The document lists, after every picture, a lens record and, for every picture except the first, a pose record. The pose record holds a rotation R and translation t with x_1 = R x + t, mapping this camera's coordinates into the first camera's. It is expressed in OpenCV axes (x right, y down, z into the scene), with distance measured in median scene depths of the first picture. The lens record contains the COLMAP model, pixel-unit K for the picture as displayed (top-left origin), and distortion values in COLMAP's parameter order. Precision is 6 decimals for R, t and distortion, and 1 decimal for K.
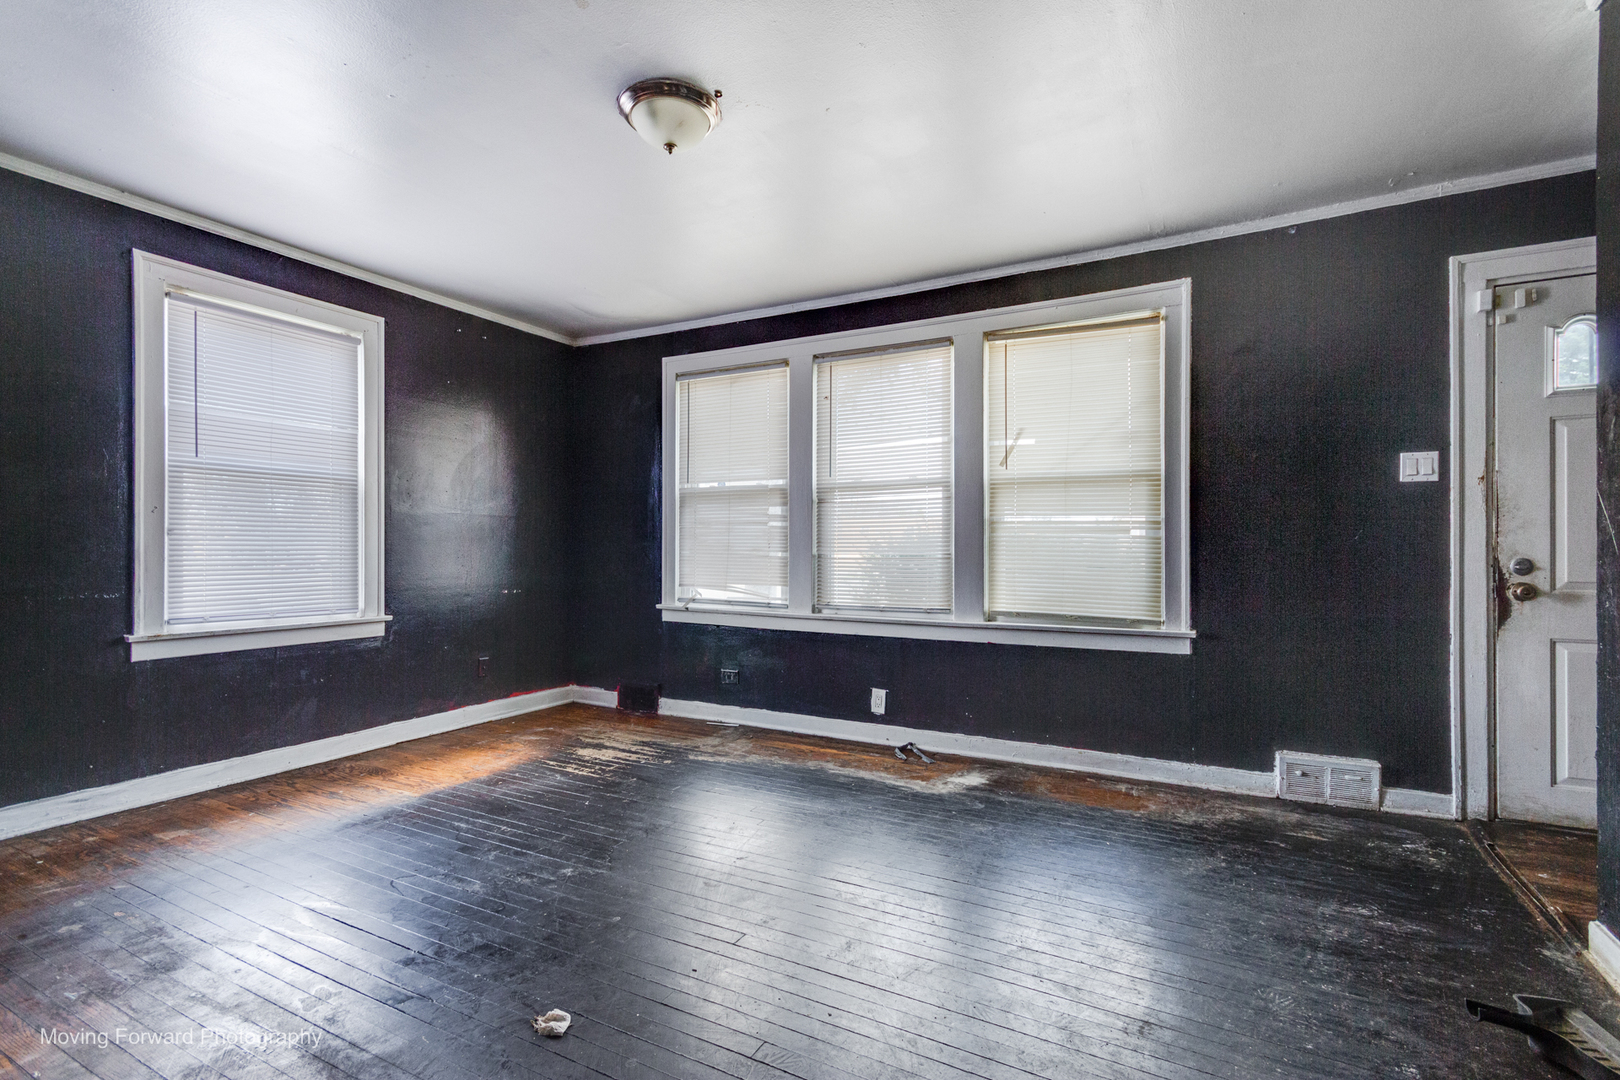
lens RADIAL K [[744.4, 0, 806.0], [0, 744.4, 540.8], [0, 0, 1]] dist [-0.006189, -0.000427]
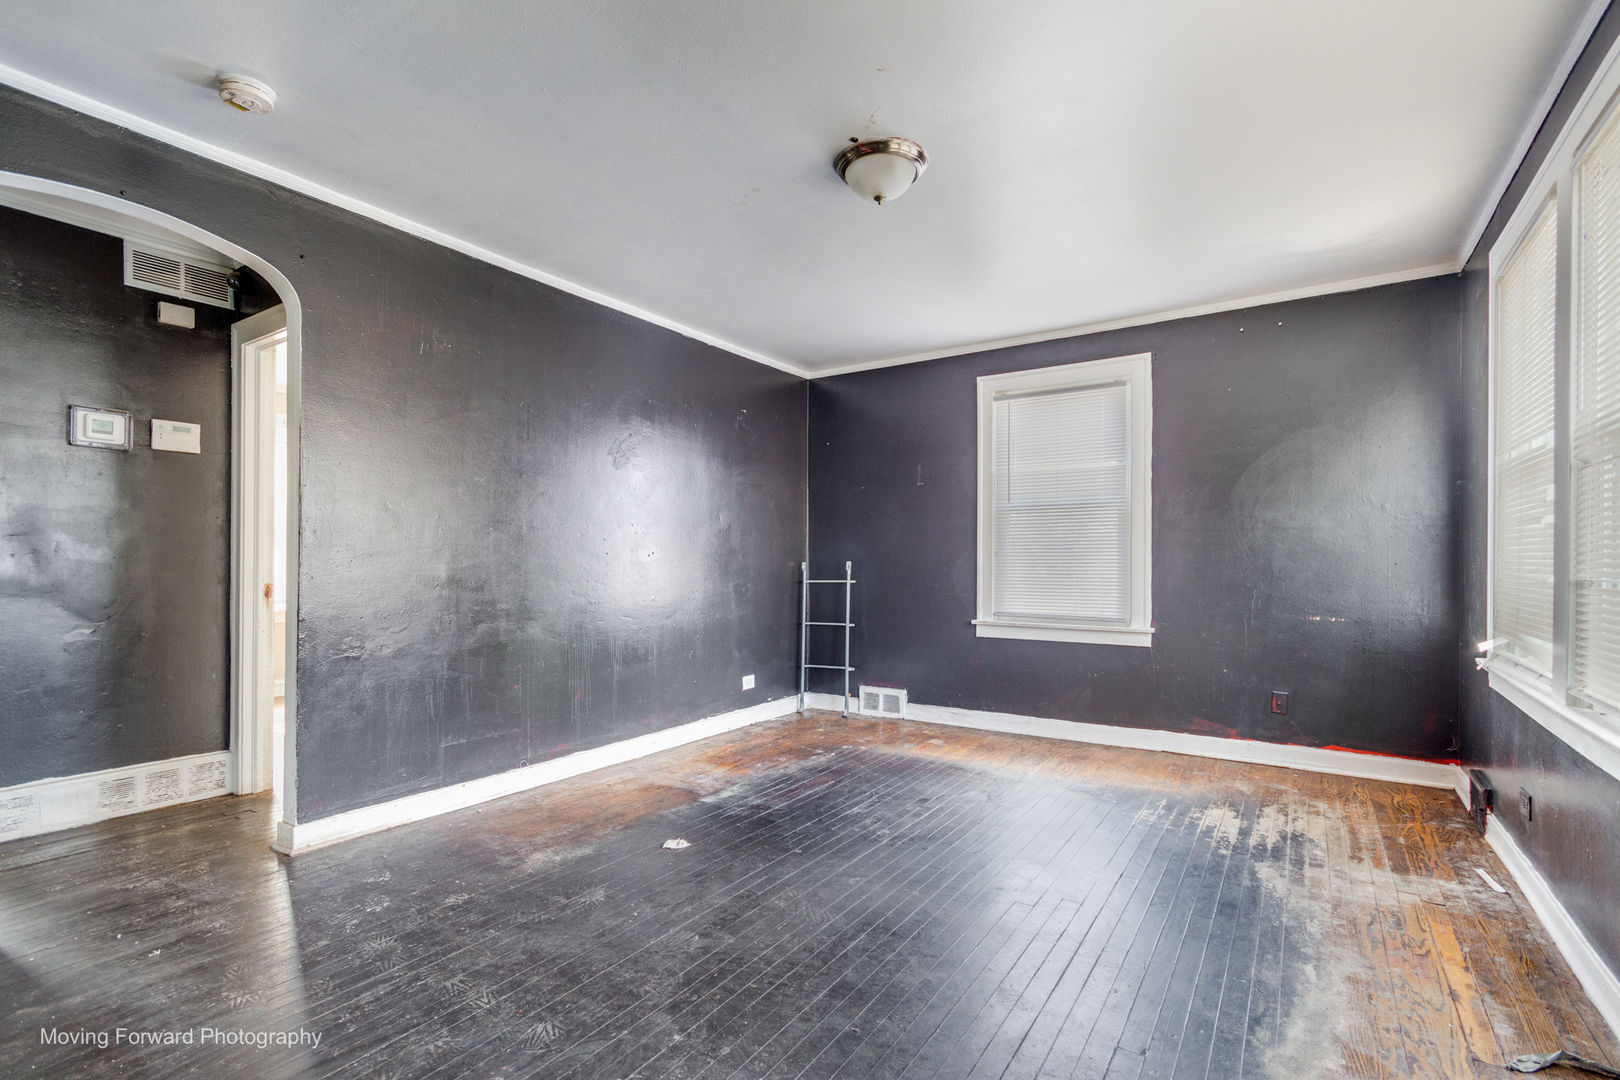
lens RADIAL K [[744.4, 0, 805.6], [0, 744.4, 553.9], [0, 0, 1]] dist [-0.006189, -0.000427]
pose [[-0.087762, -0.013945, -0.996044, 0.649468], [0.006829, 0.999870, -0.014600, 0.006235], [0.996118, -0.008083, -0.087655, 0.704069]]
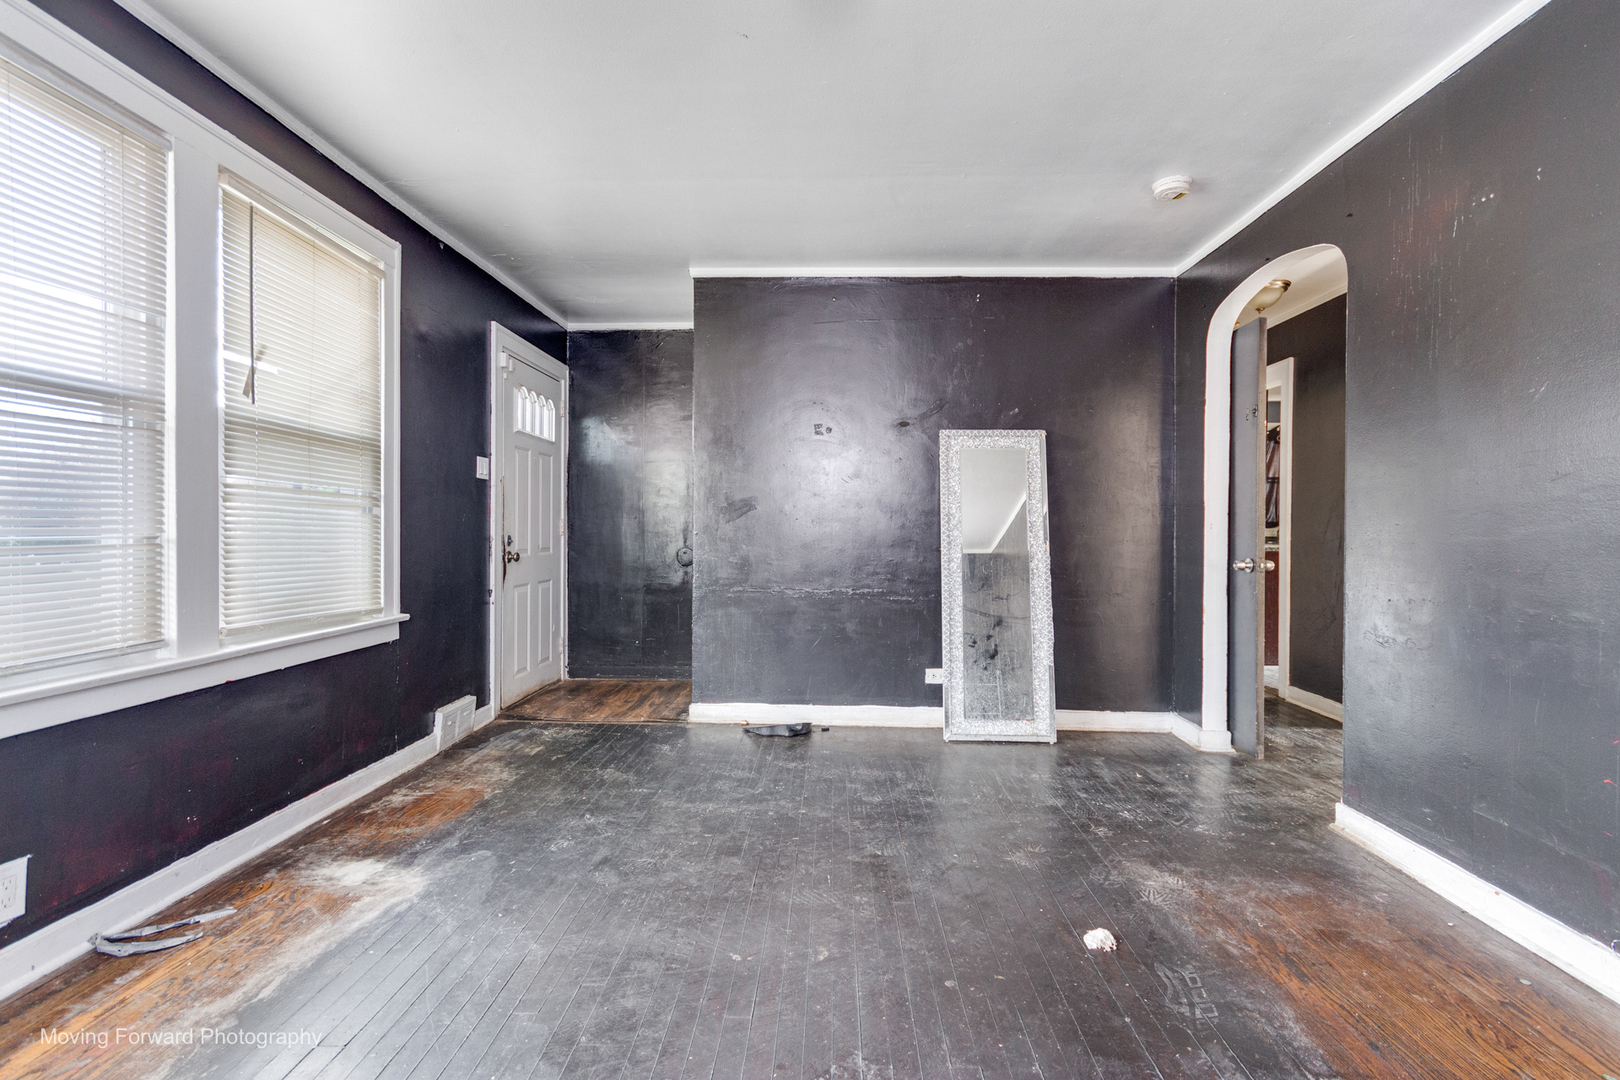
lens RADIAL K [[744.4, 0, 815.0], [0, 744.4, 540.9], [0, 0, 1]] dist [-0.006189, -0.000427]
pose [[-0.455594, -0.015511, 0.890053, -0.566297], [-0.014727, 0.999843, 0.009886, 0.008770], [-0.890066, -0.008604, -0.455750, 0.940528]]
